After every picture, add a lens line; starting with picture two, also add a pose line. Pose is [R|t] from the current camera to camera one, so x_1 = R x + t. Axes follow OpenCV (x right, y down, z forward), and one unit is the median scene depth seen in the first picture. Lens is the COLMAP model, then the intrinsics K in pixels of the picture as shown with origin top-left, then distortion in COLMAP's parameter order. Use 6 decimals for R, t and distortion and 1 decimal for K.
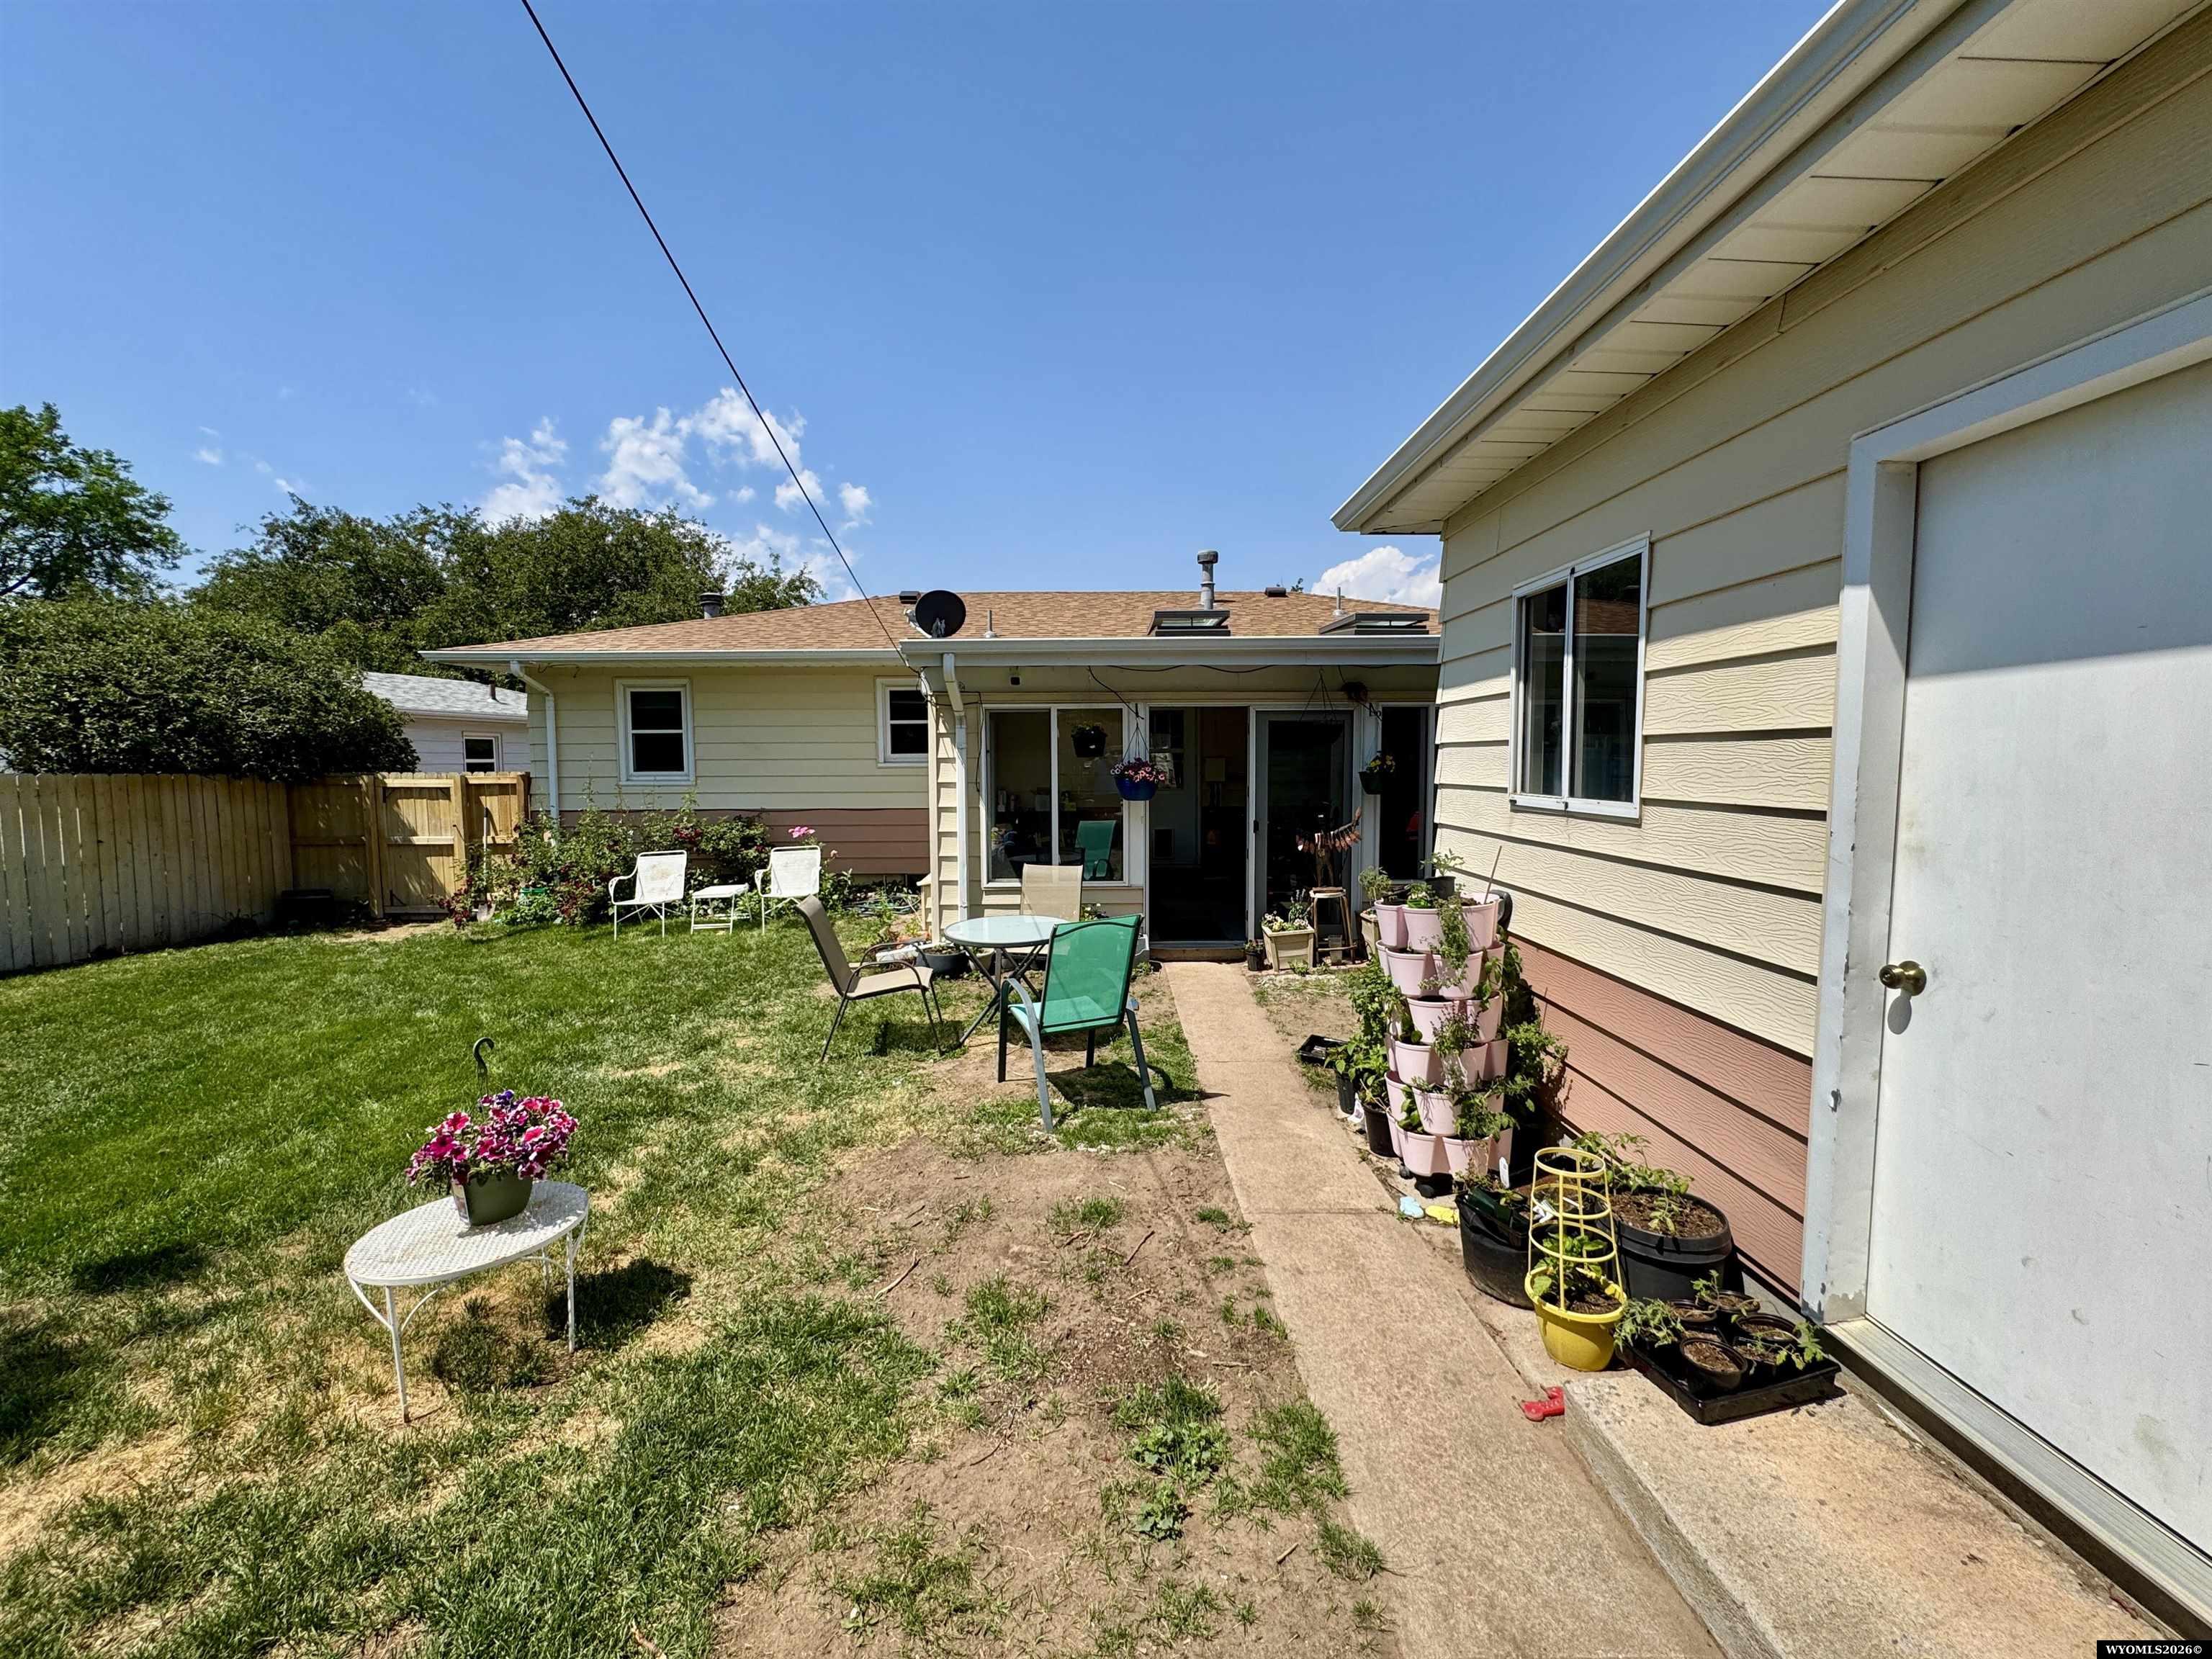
lens RADIAL K [[879.4, 0, 1105.0], [0, 879.4, 823.8], [0, 0, 1]] dist [-0.002163, 0.000235]
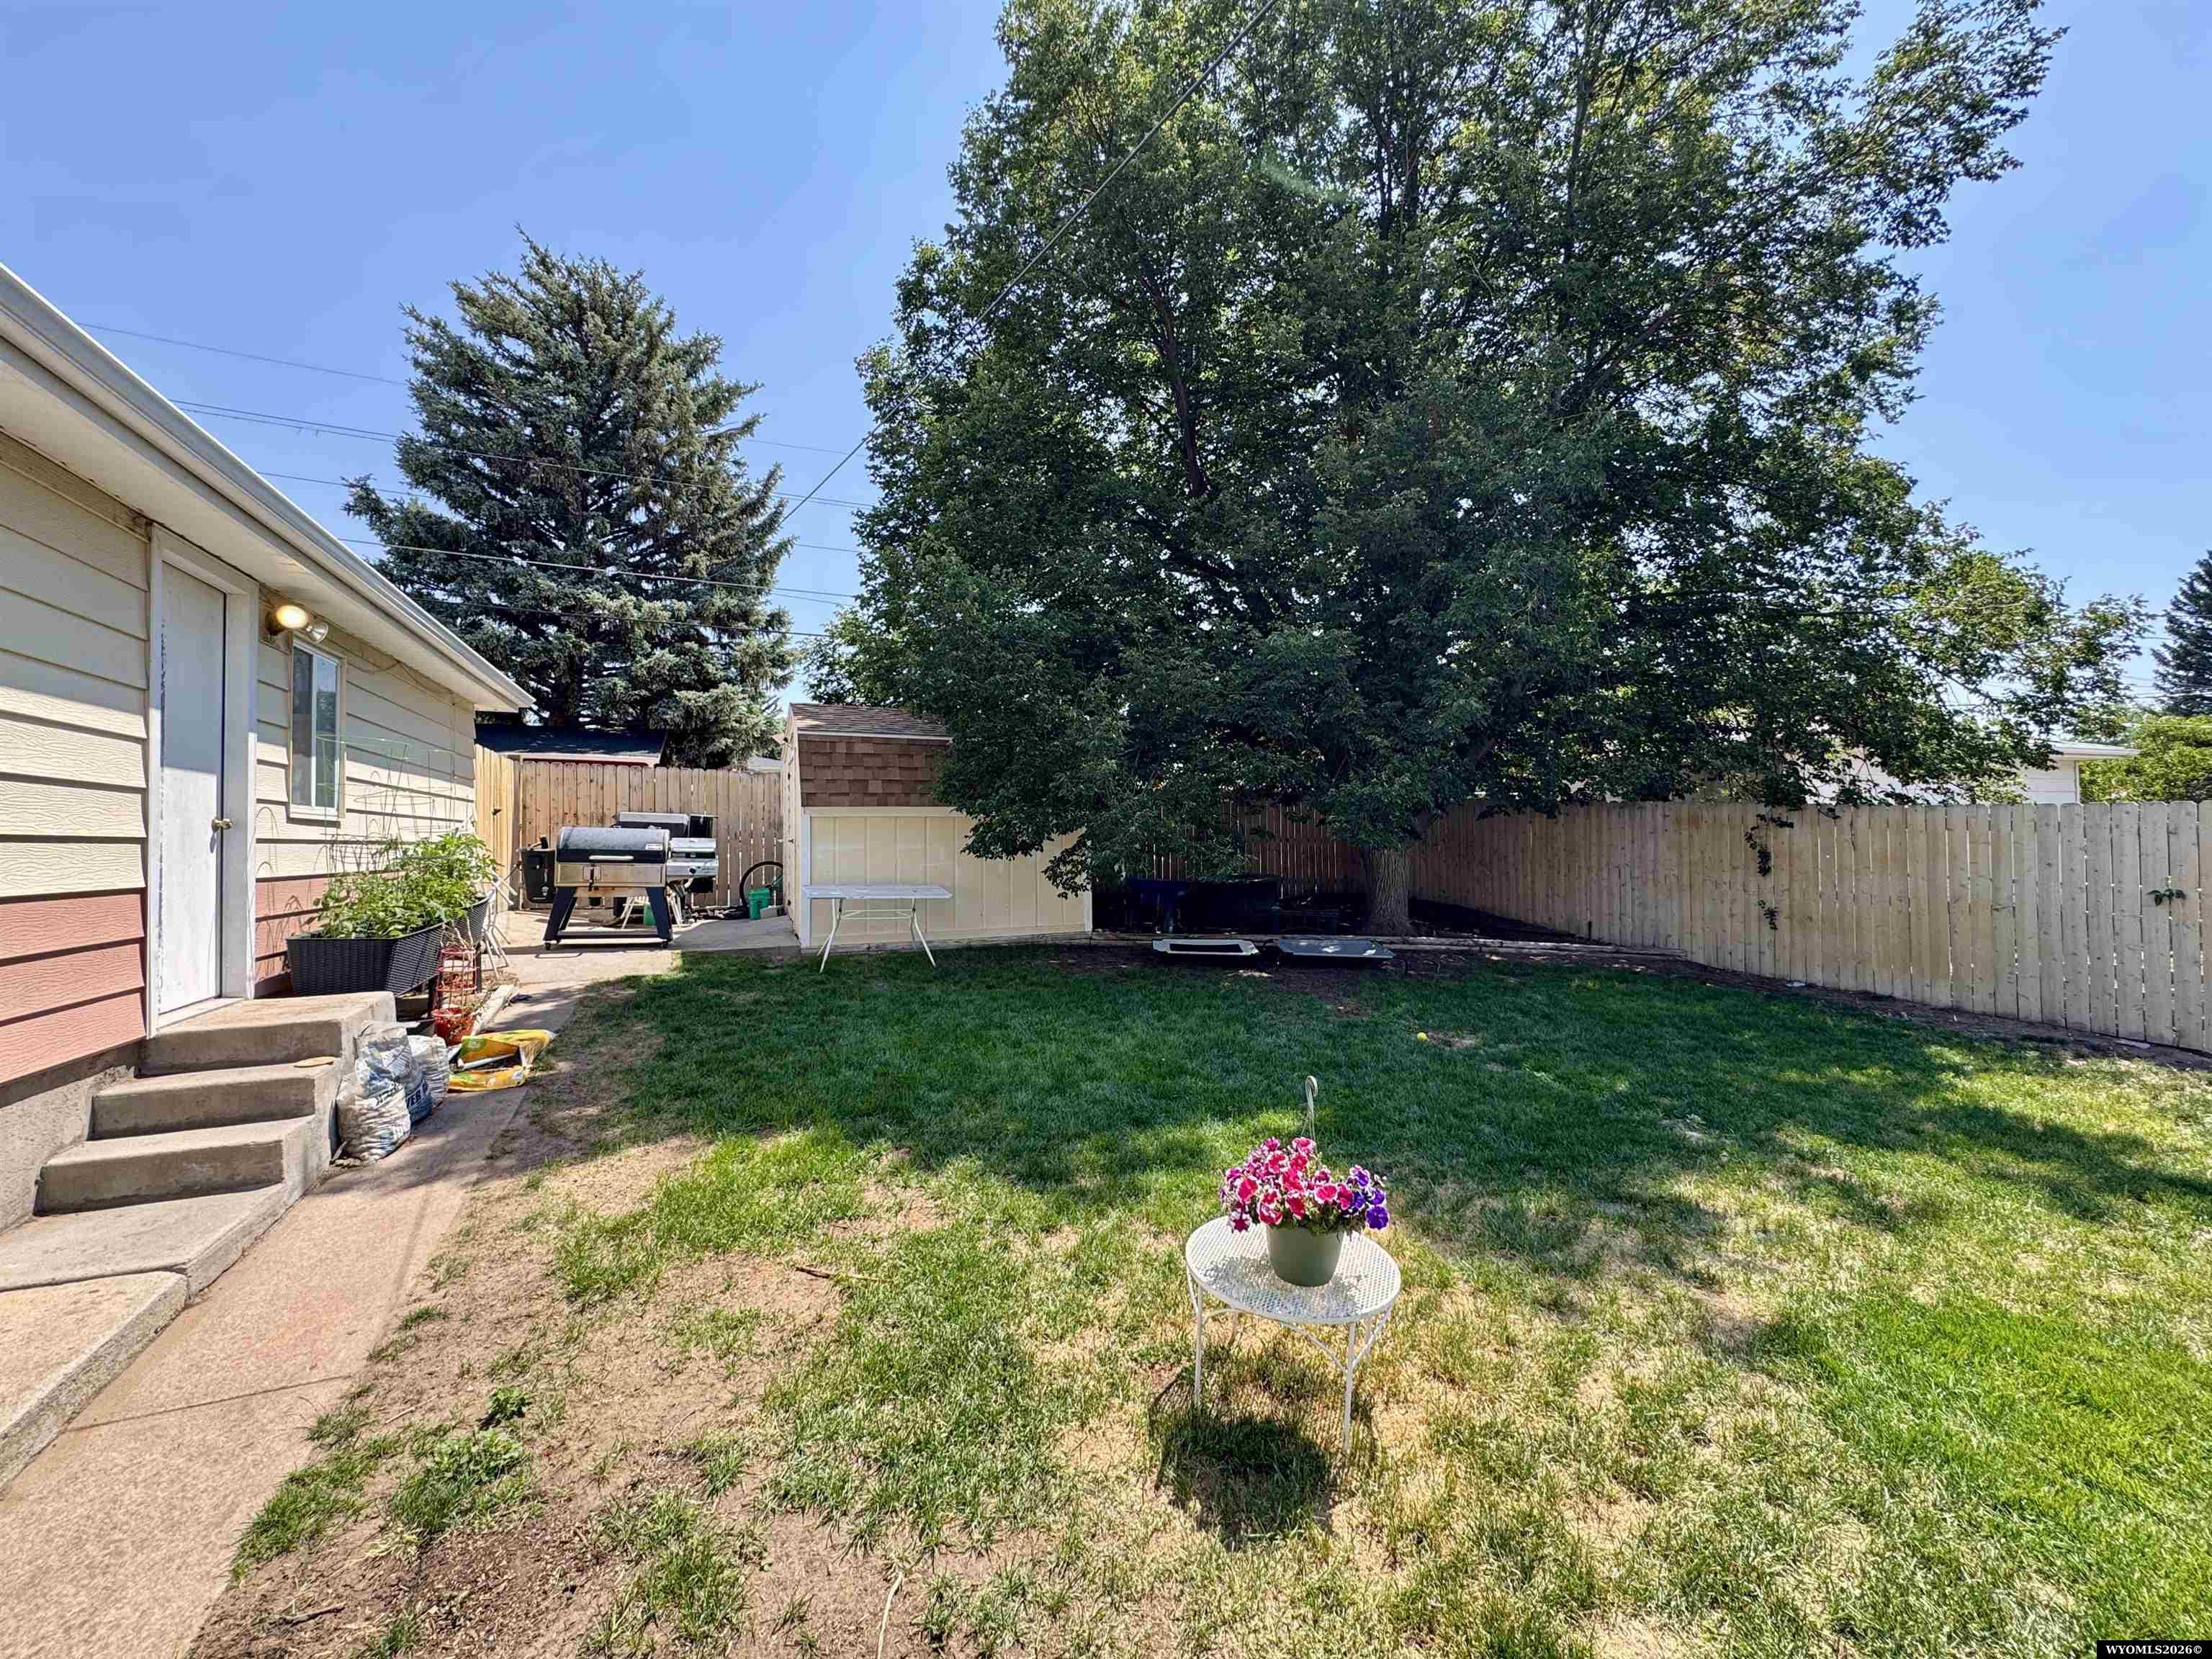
lens RADIAL K [[879.4, 0, 1102.7], [0, 879.4, 835.8], [0, 0, 1]] dist [-0.002163, 0.000235]
pose [[-0.920143, 0.003226, -0.391569, -0.101463], [-0.020230, 0.998239, 0.055760, -0.034996], [0.391060, 0.059229, -0.918458, 1.138487]]
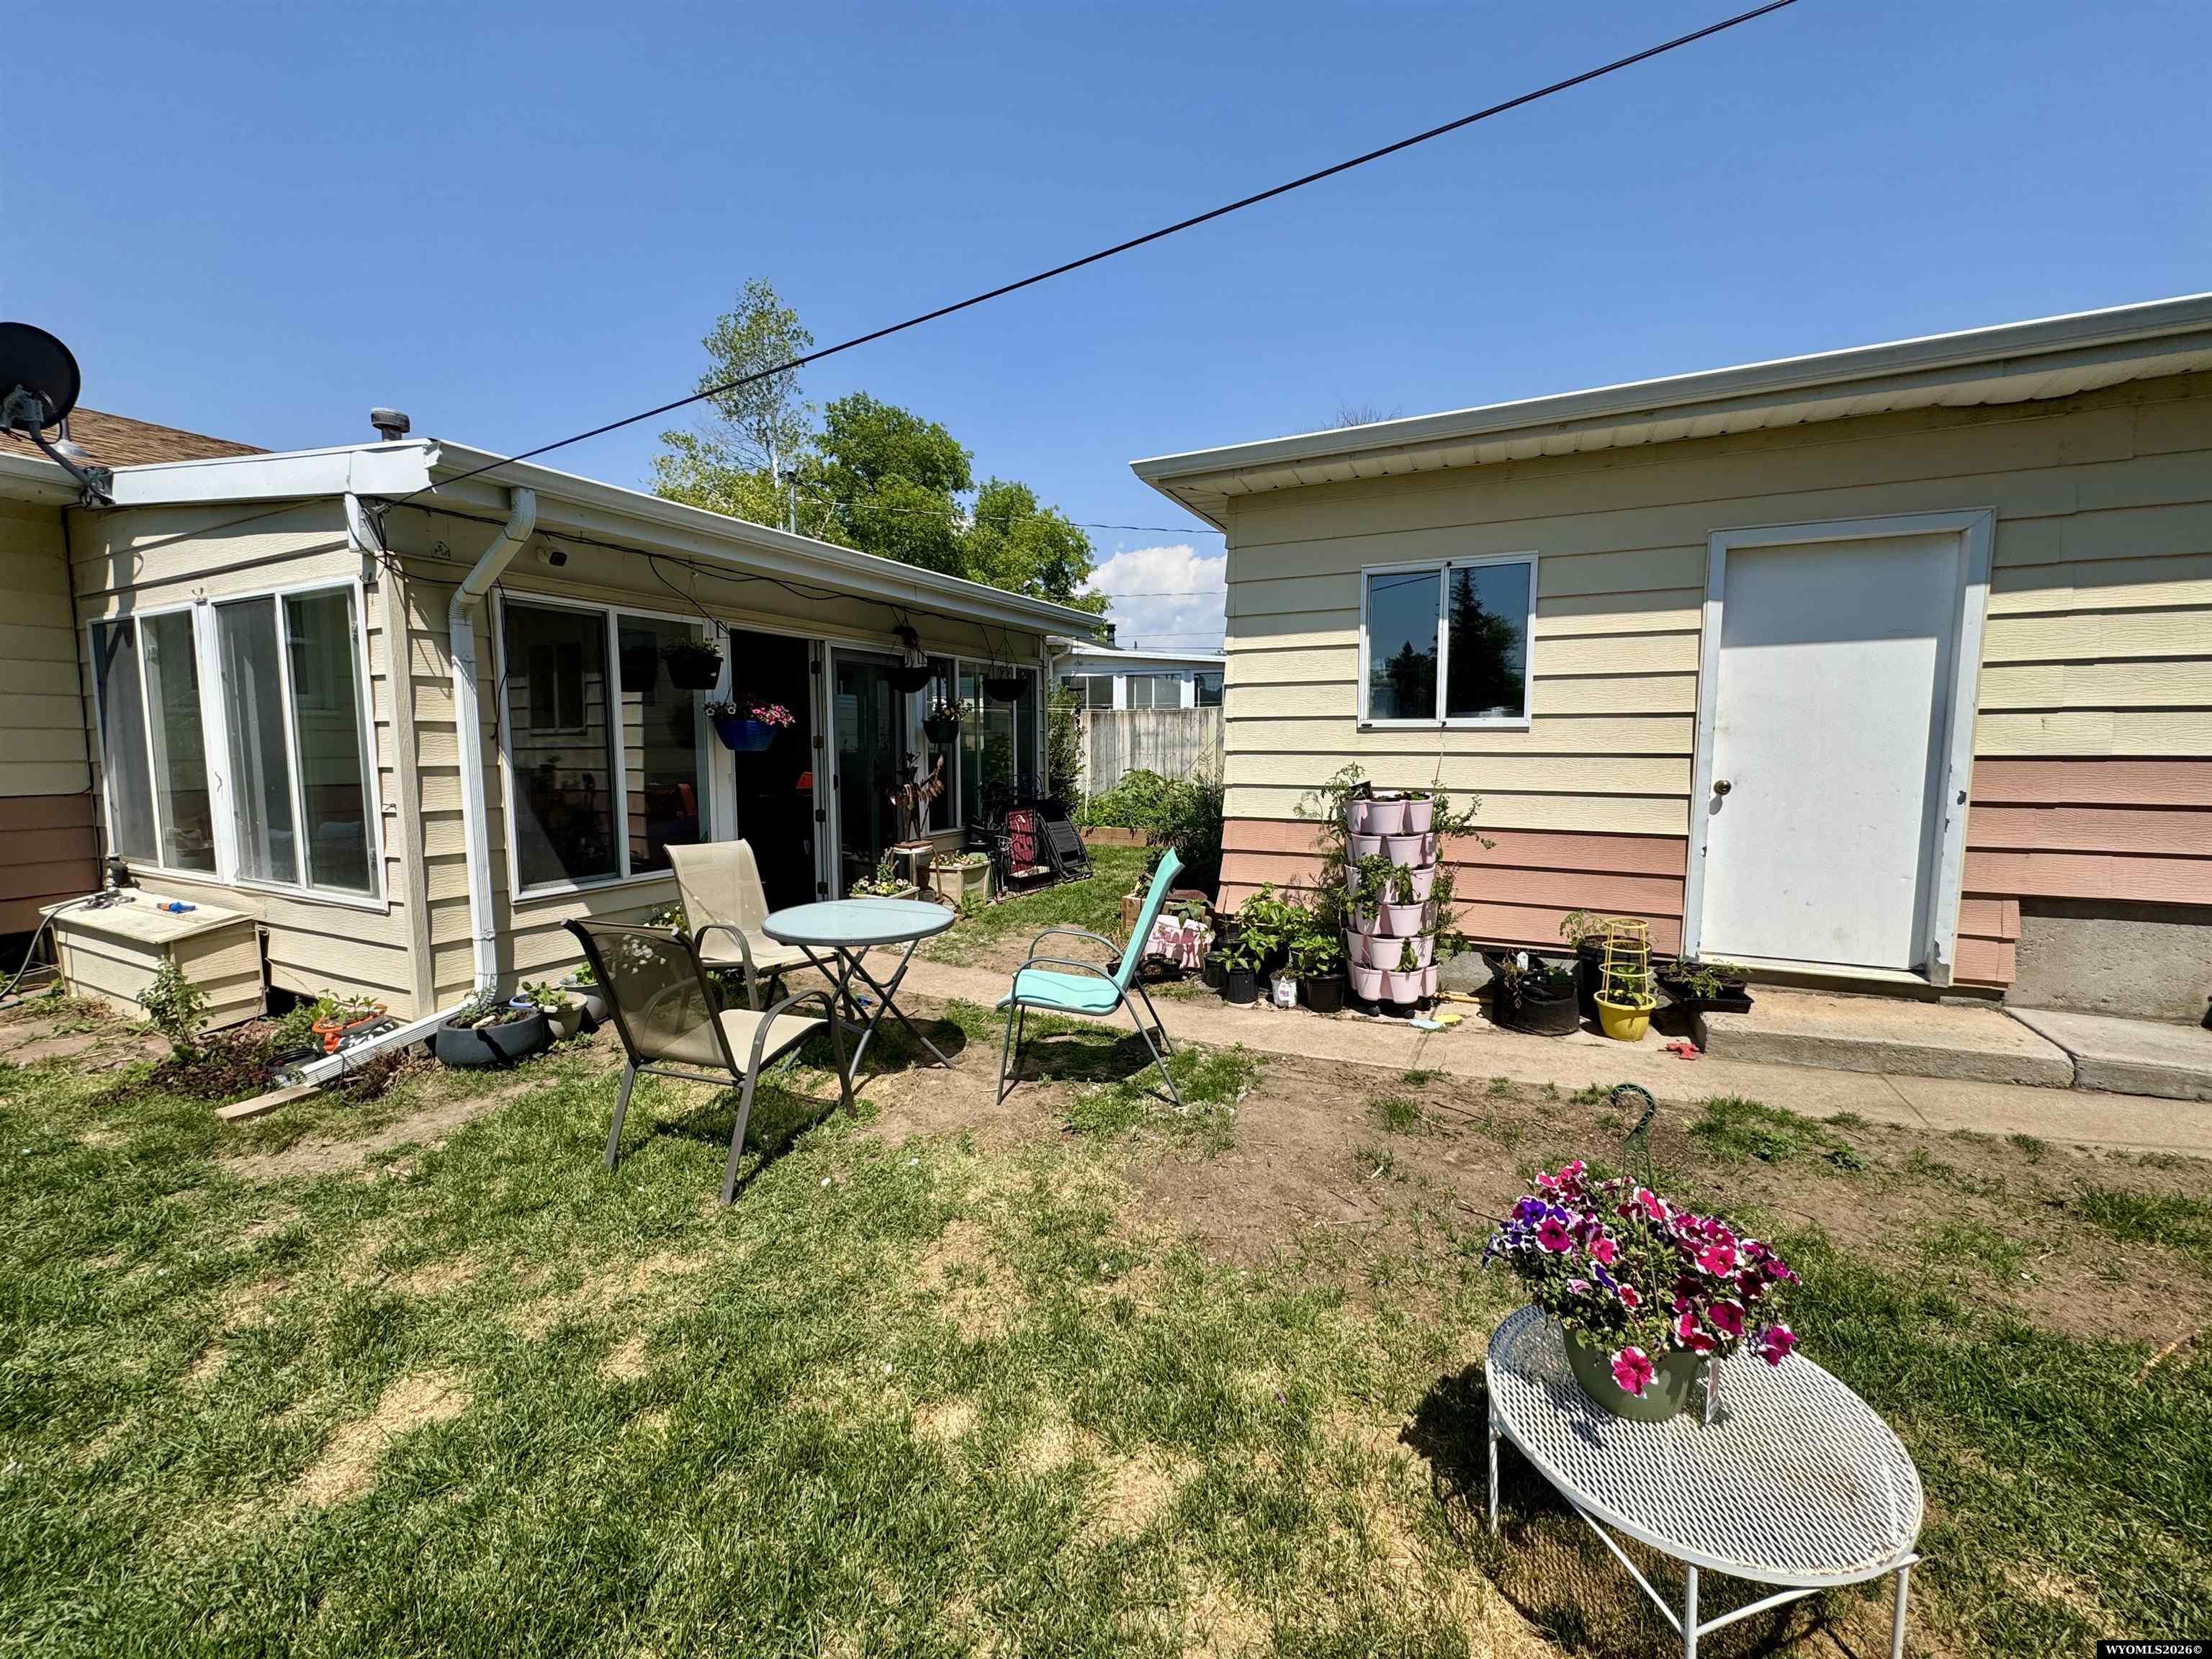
lens RADIAL K [[879.4, 0, 1103.5], [0, 879.4, 826.7], [0, 0, 1]] dist [-0.002163, 0.000235]
pose [[0.458907, -0.081621, 0.884727, -0.866041], [0.063899, 0.996225, 0.058763, 0.023268], [-0.886184, 0.029567, 0.462390, 0.679751]]
